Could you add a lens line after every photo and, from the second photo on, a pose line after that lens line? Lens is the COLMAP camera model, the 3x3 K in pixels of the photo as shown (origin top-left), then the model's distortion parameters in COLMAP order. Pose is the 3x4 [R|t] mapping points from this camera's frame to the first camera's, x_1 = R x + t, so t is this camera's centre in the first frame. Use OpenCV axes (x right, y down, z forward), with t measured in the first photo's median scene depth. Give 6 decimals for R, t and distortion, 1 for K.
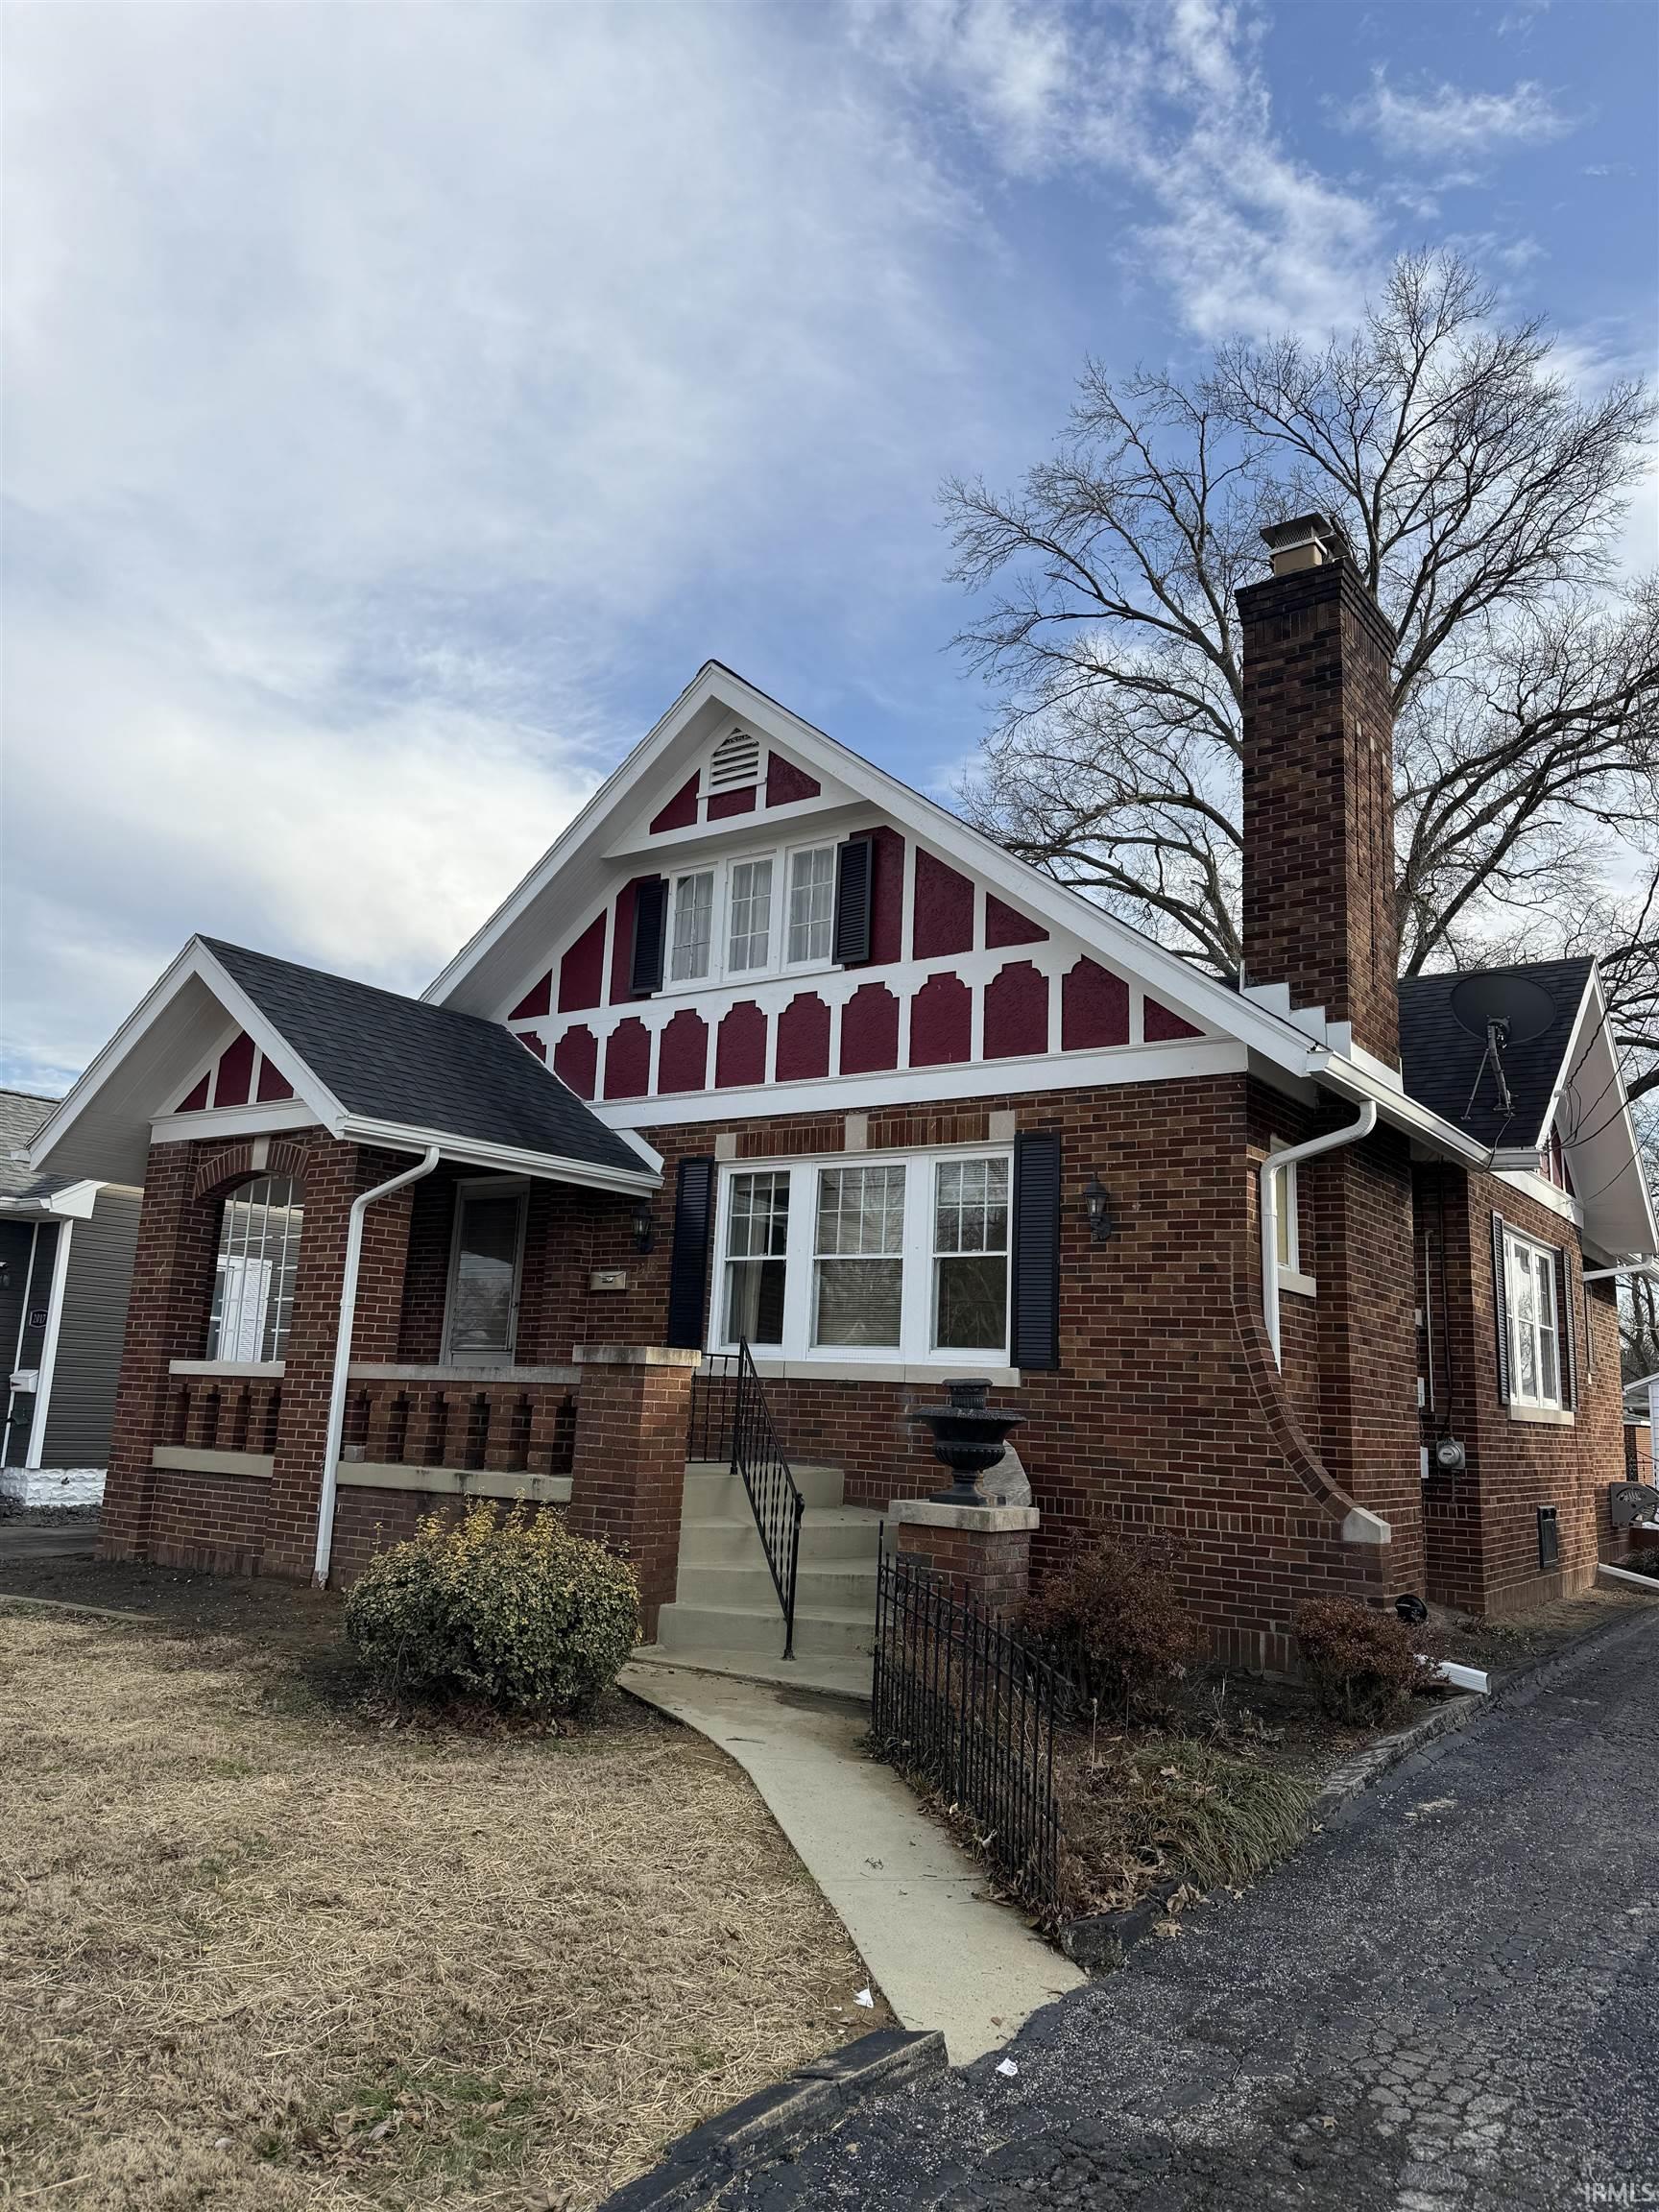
lens RADIAL K [[1527.5, 0, 821.4], [0, 1527.5, 1106.2], [0, 0, 1]] dist [0.159309, -0.251229]
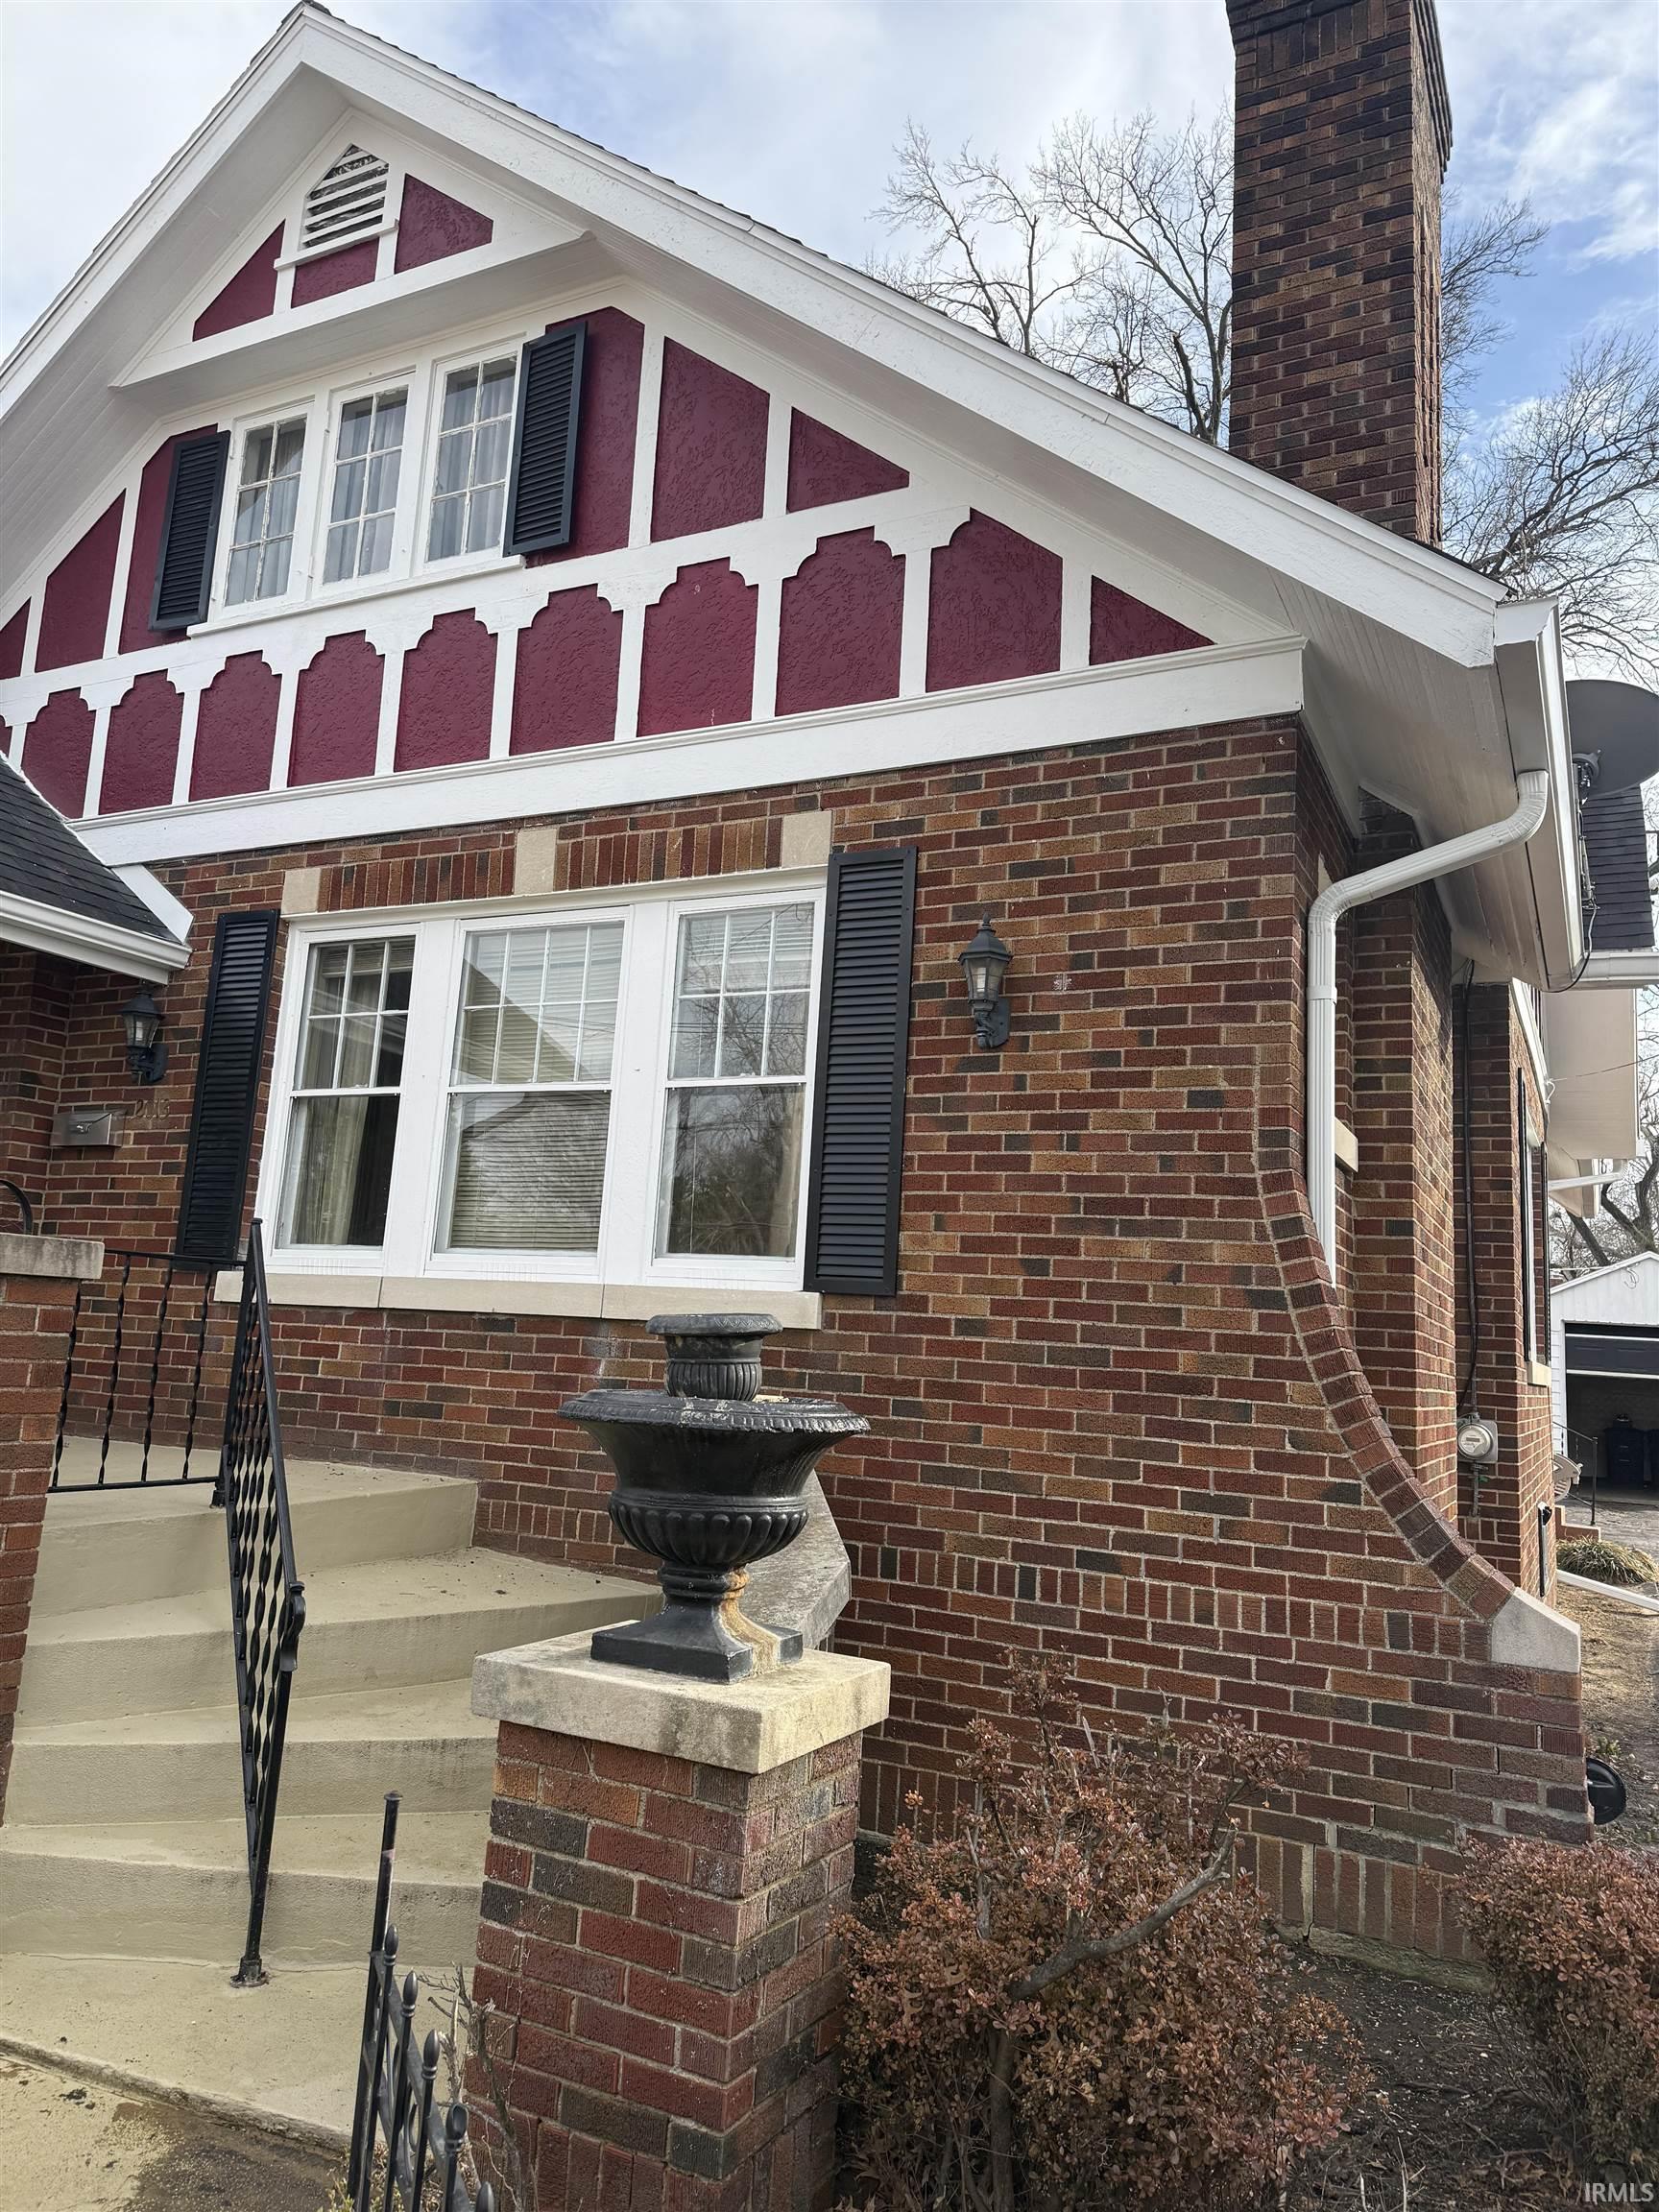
lens RADIAL K [[1527.5, 0, 821.4], [0, 1527.5, 1106.2], [0, 0, 1]] dist [0.159309, -0.251229]
pose [[0.987974, 0.035987, 0.150373, 0.046551], [-0.042592, 0.998254, 0.040930, 0.081947], [-0.148637, -0.046843, 0.987782, 0.467744]]
